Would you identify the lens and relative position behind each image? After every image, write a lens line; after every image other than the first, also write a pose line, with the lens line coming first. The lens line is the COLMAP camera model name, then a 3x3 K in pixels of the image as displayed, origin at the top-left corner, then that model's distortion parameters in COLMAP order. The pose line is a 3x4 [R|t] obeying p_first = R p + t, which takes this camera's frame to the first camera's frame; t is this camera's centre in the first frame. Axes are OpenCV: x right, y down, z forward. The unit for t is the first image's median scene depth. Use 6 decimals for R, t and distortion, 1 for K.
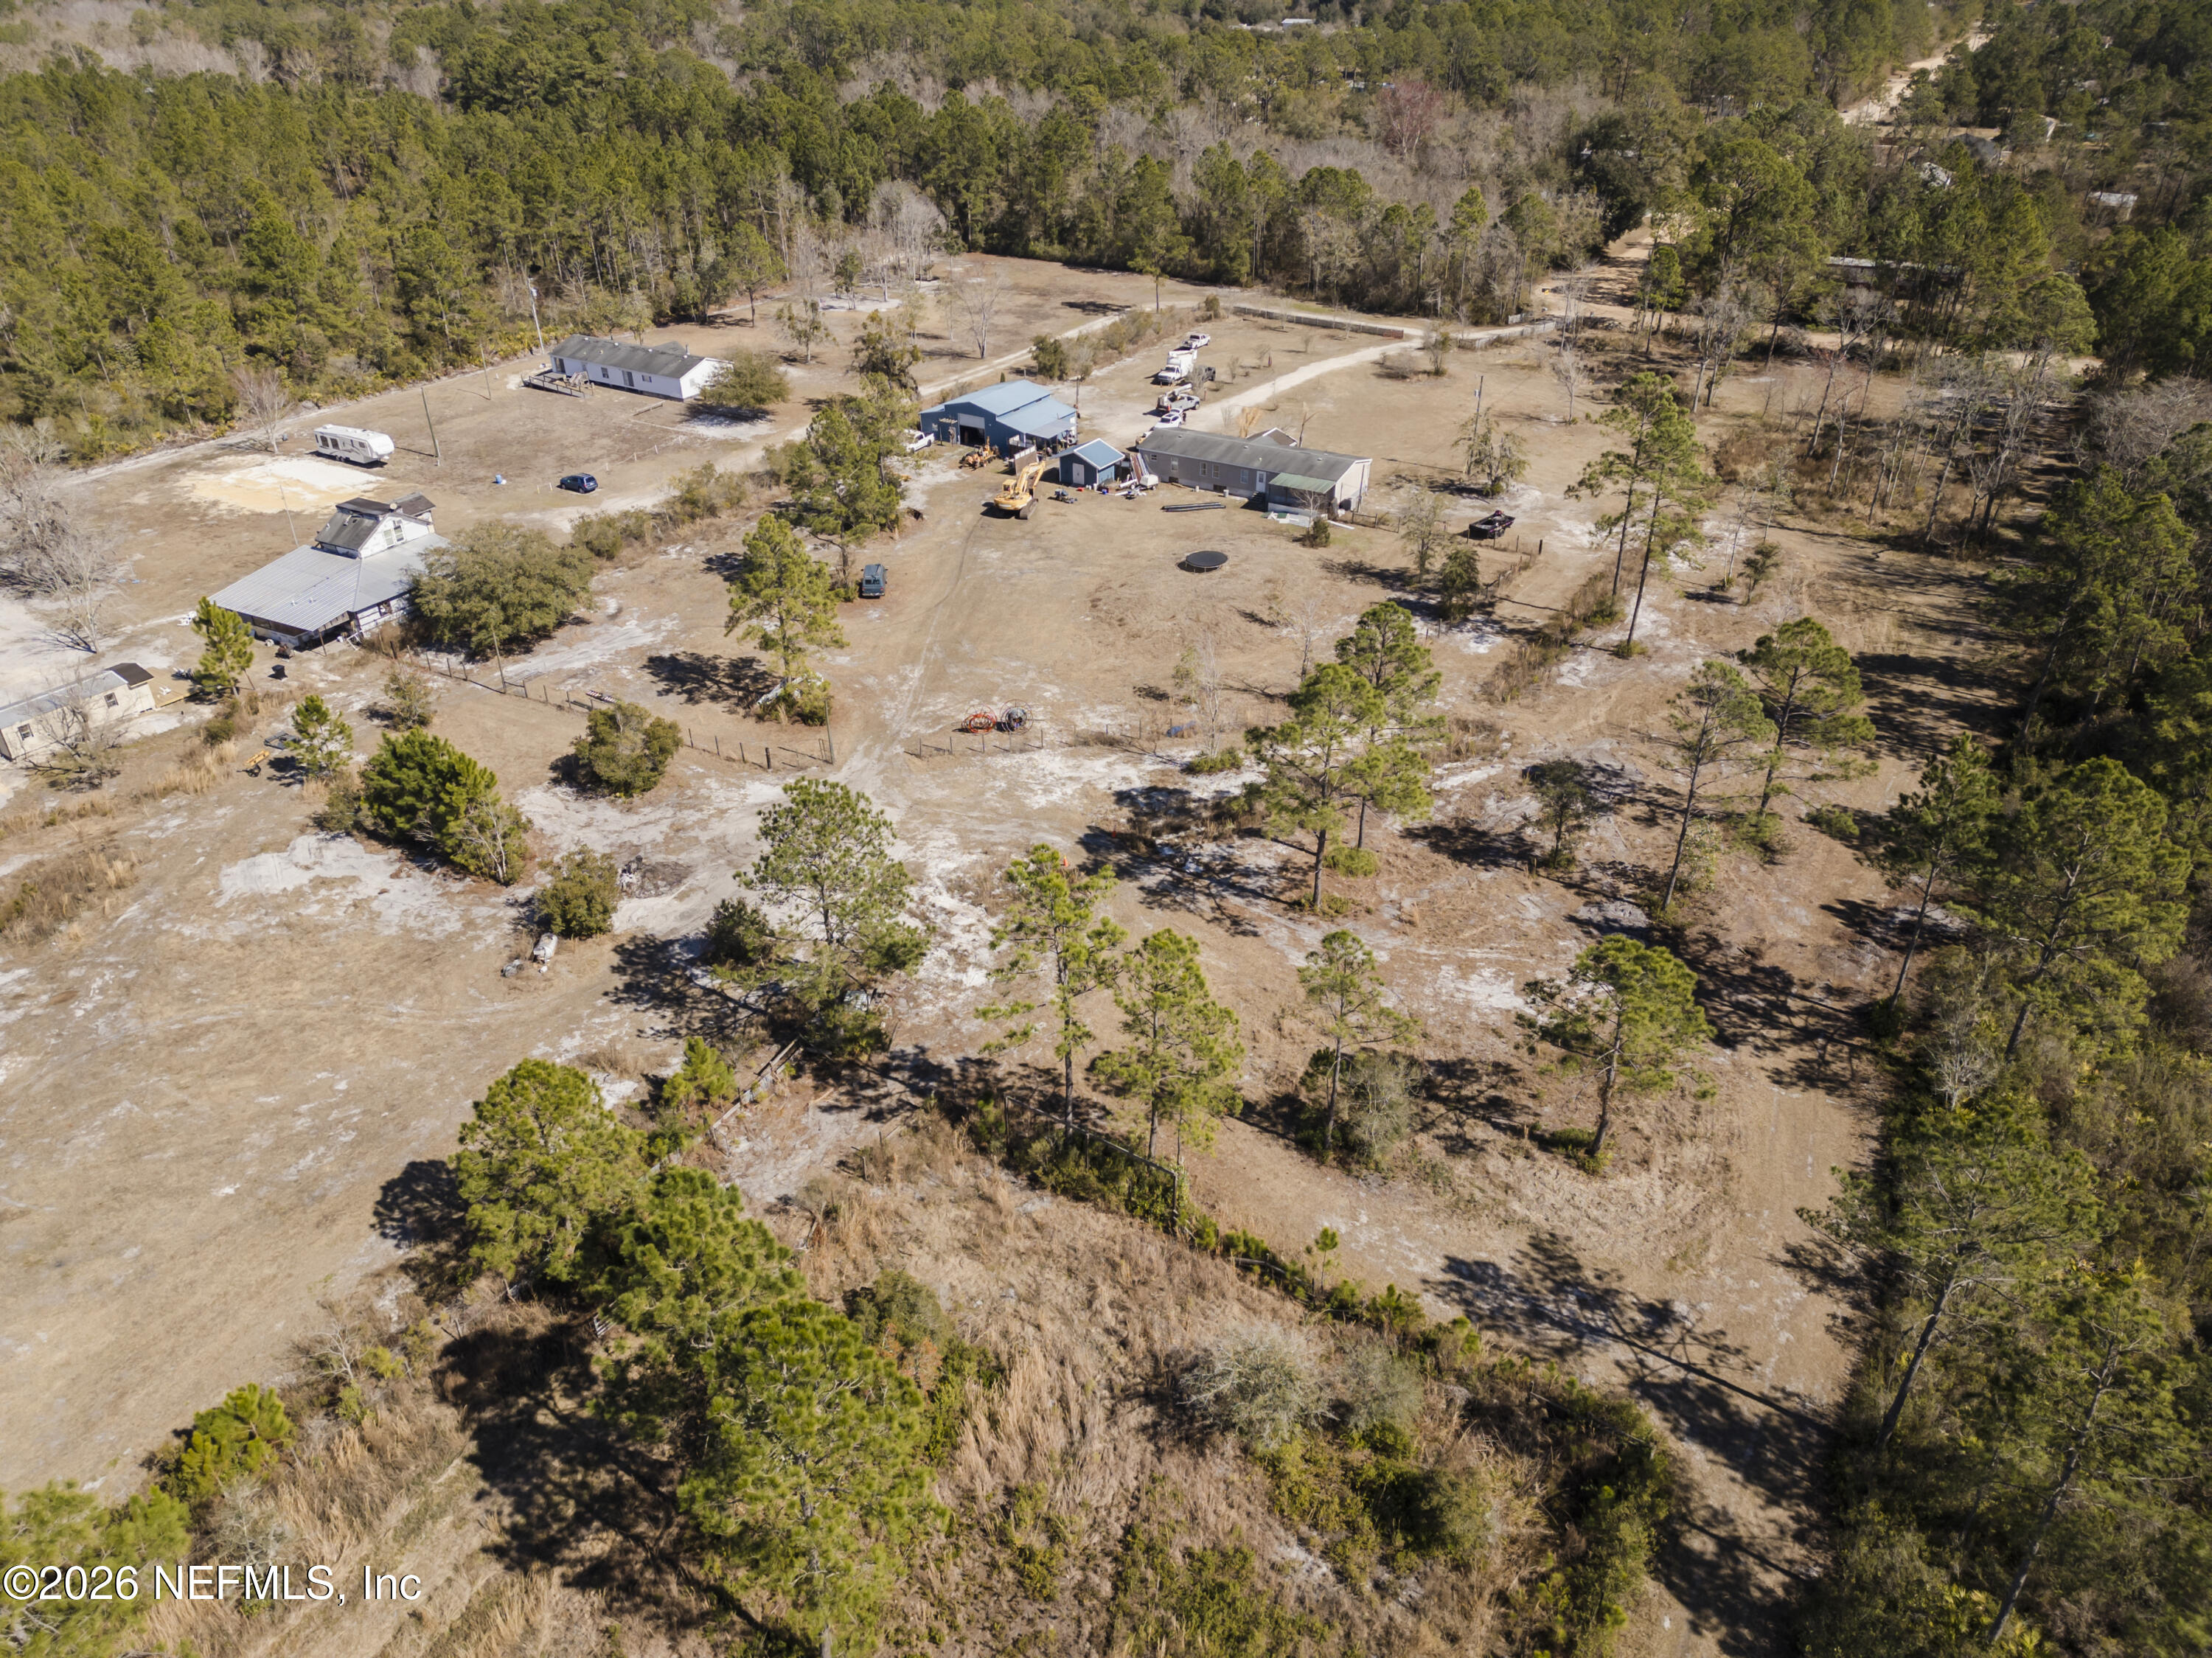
lens RADIAL K [[1541.8, 0, 1113.9], [0, 1541.8, 828.8], [0, 0, 1]] dist [0.073969, -0.064633]
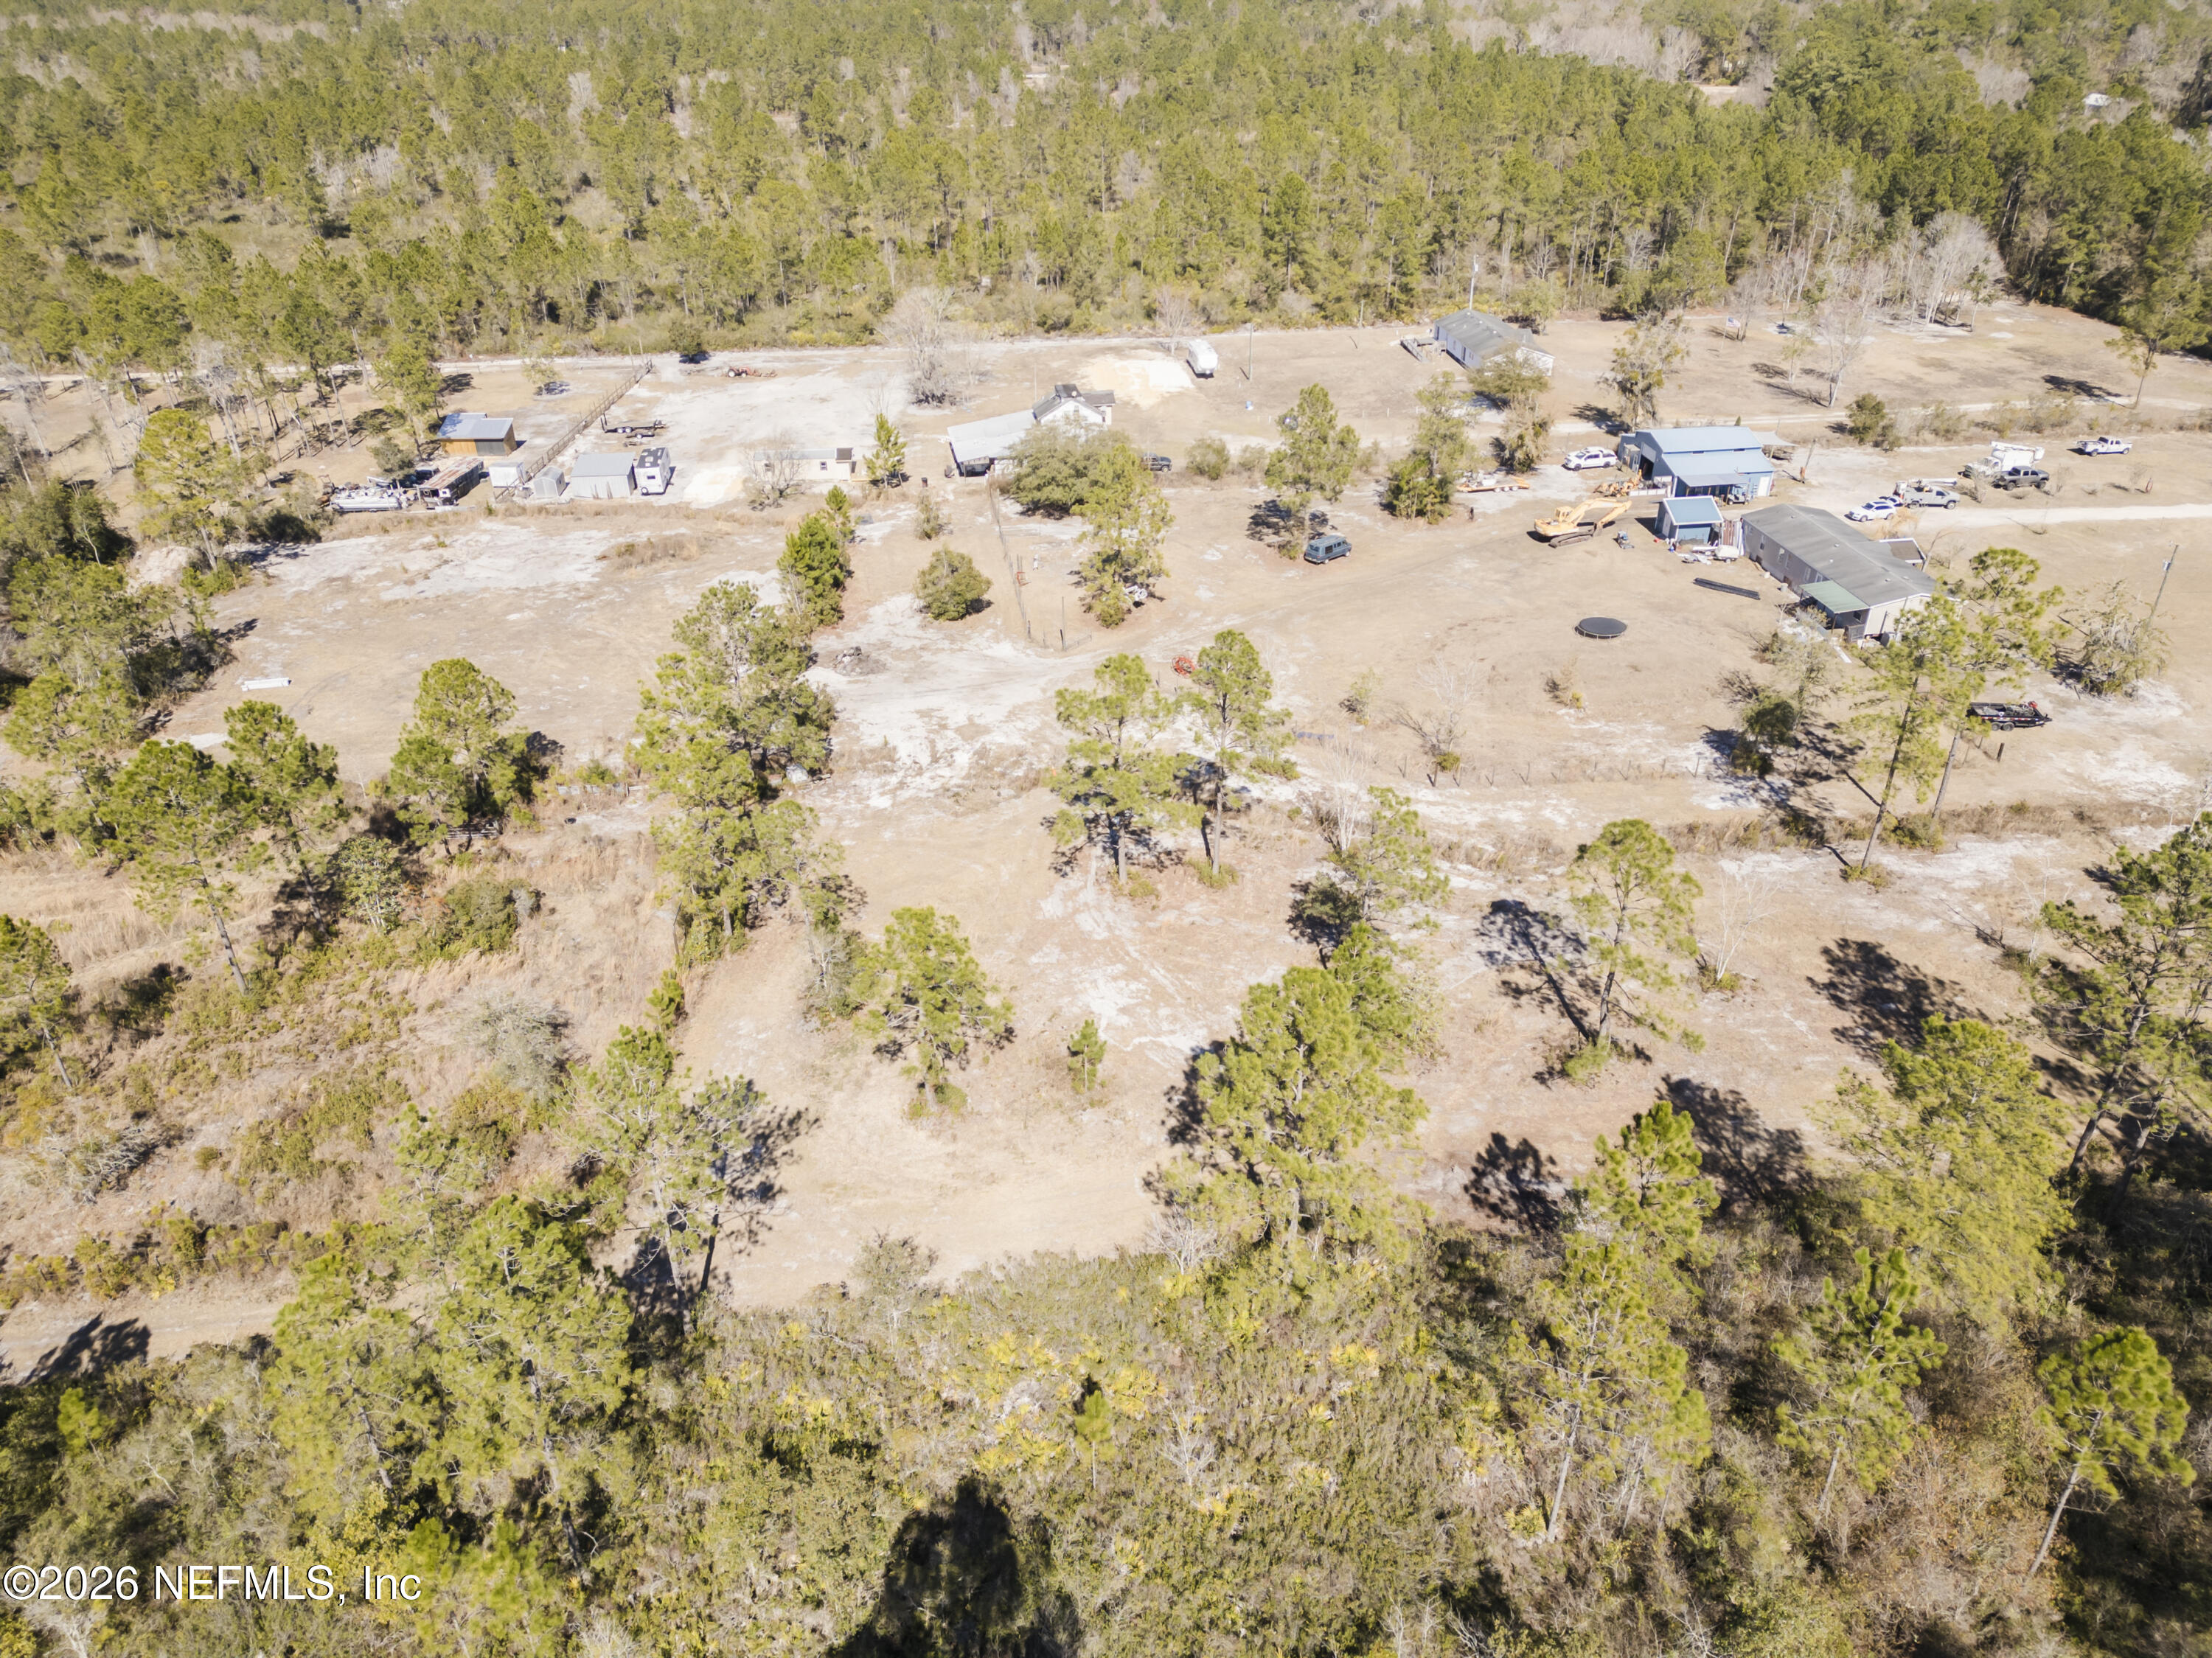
lens RADIAL K [[1541.8, 0, 1097.7], [0, 1541.8, 828.8], [0, 0, 1]] dist [0.073969, -0.064633]
pose [[0.618948, 0.401557, -0.675023, 0.475846], [-0.394993, 0.901981, 0.174389, -0.093145], [0.678885, 0.158692, 0.716891, 0.123042]]
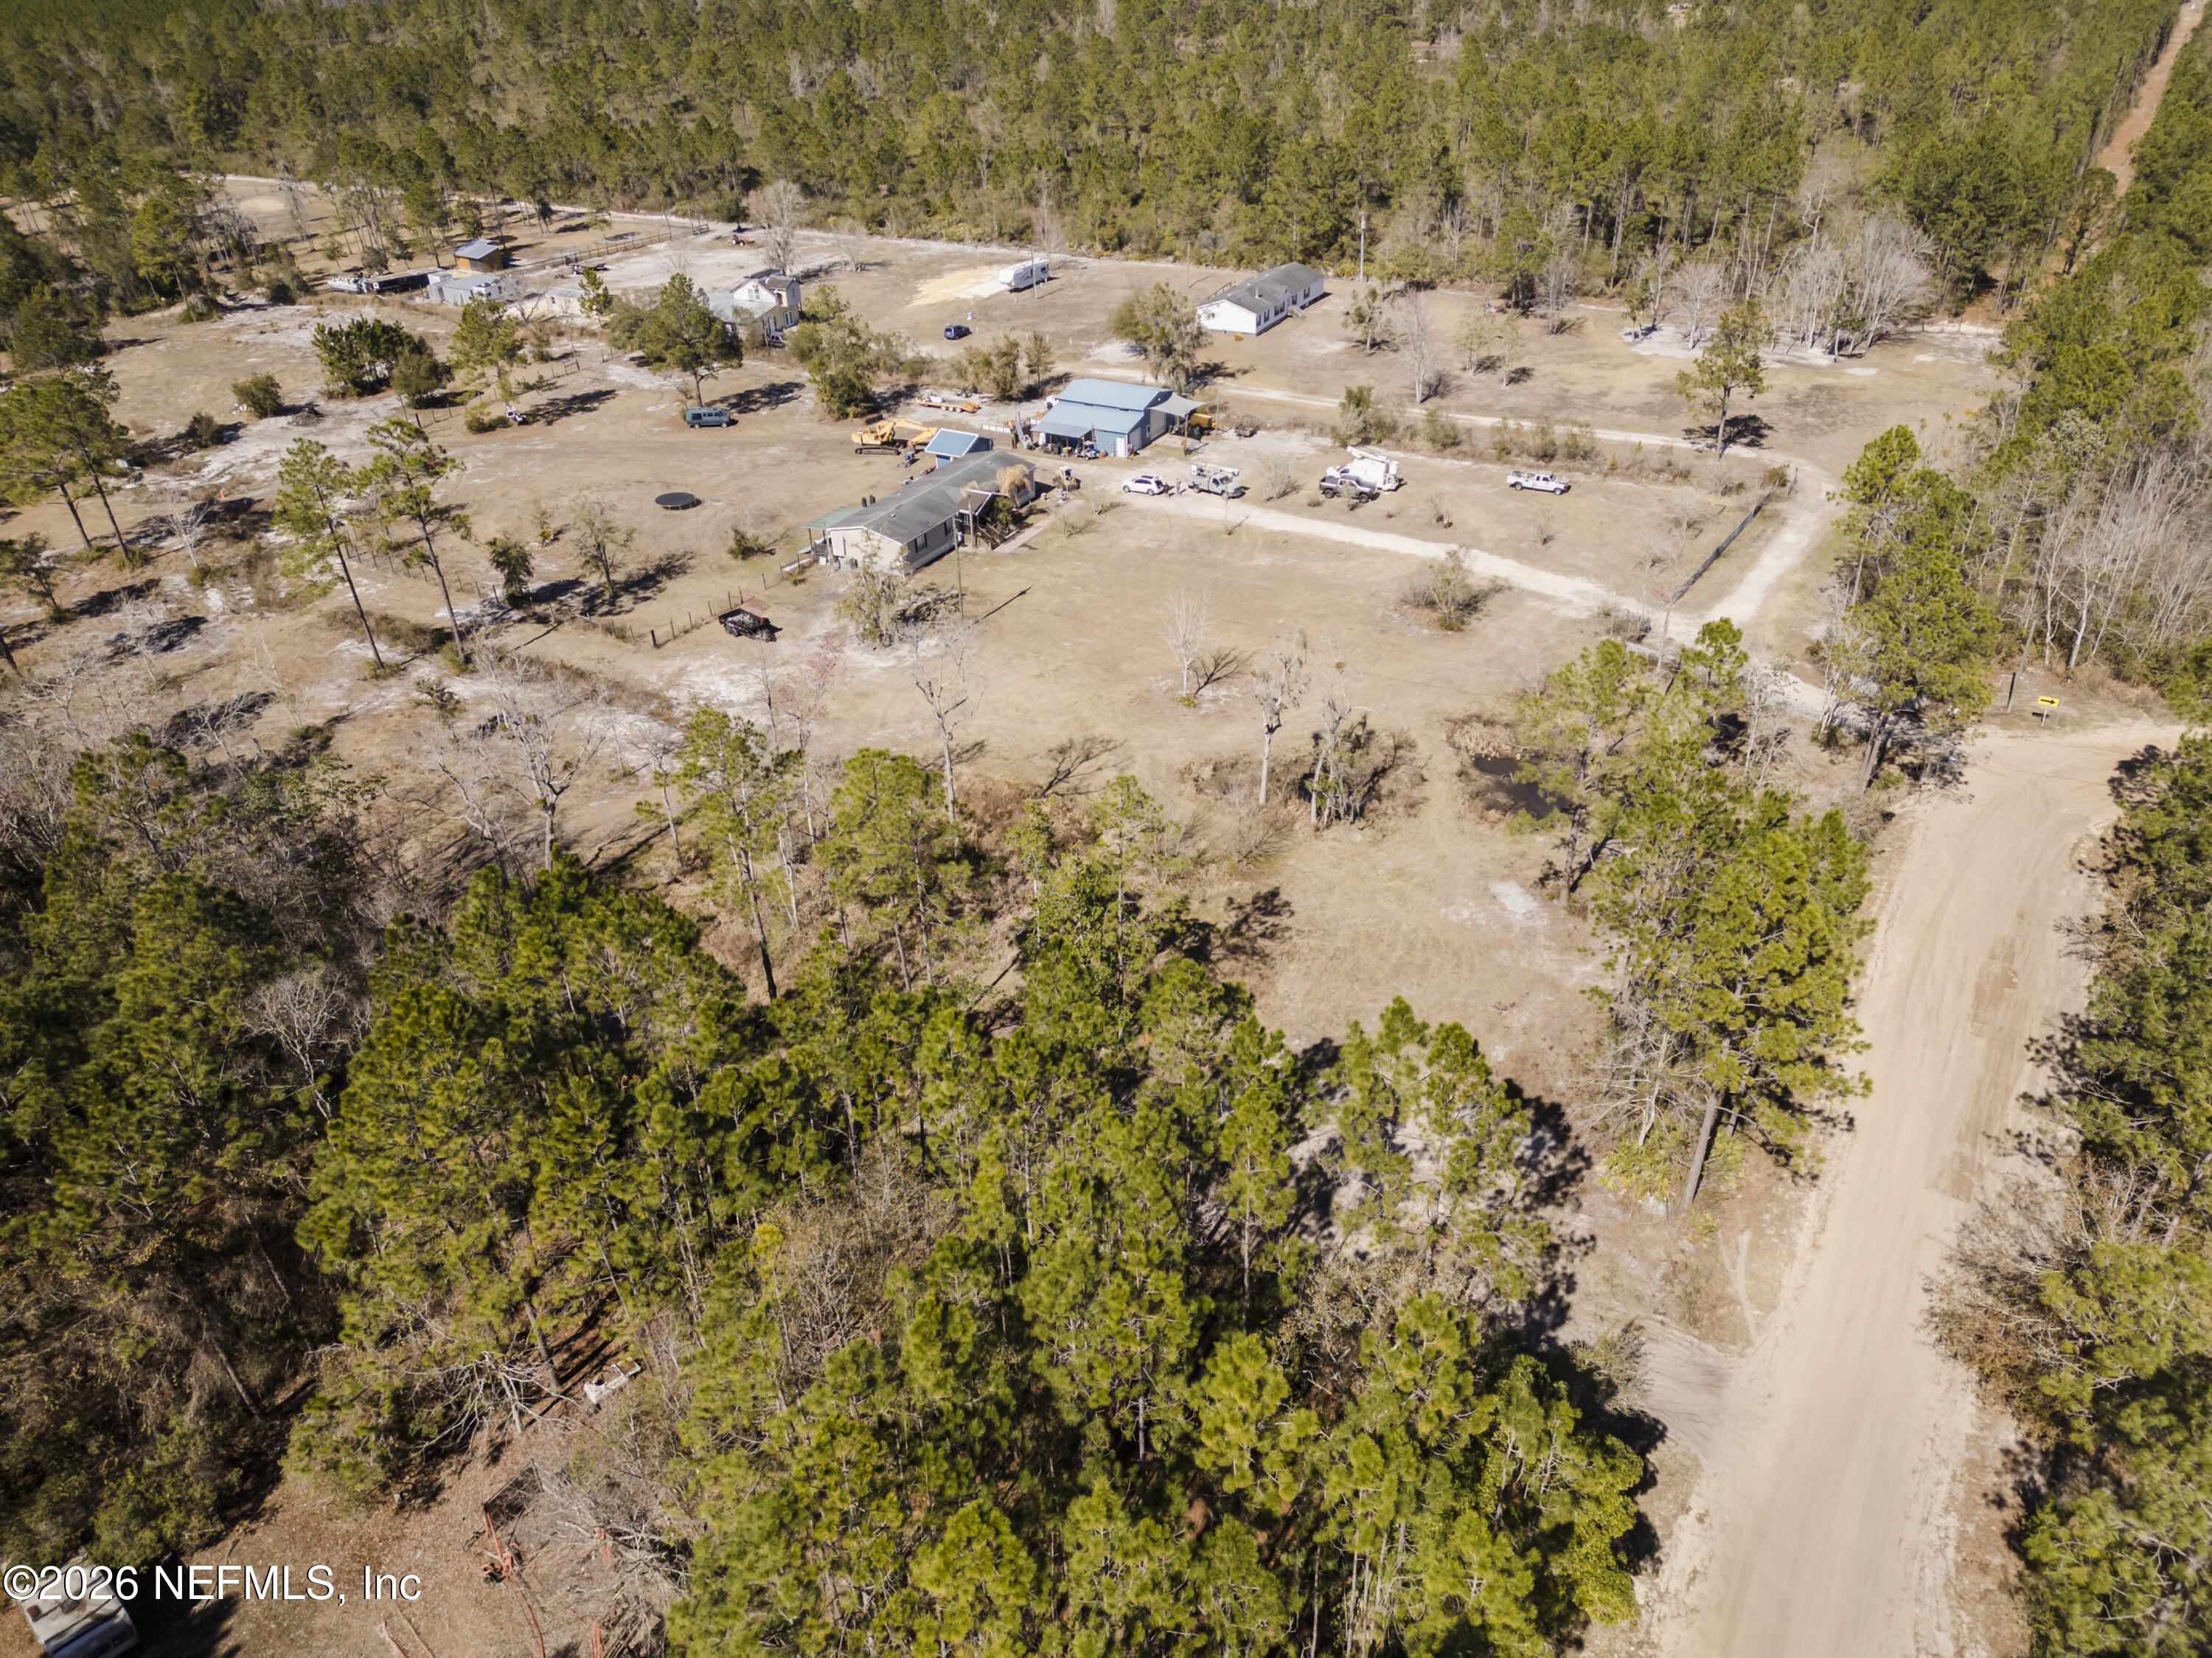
lens RADIAL K [[1541.8, 0, 1116.8], [0, 1541.8, 839.9], [0, 0, 1]] dist [0.073969, -0.064633]
pose [[0.036102, 0.541963, -0.839627, 0.970205], [-0.479468, 0.746553, 0.461269, -0.562904], [0.876816, 0.385921, 0.286806, 0.907855]]
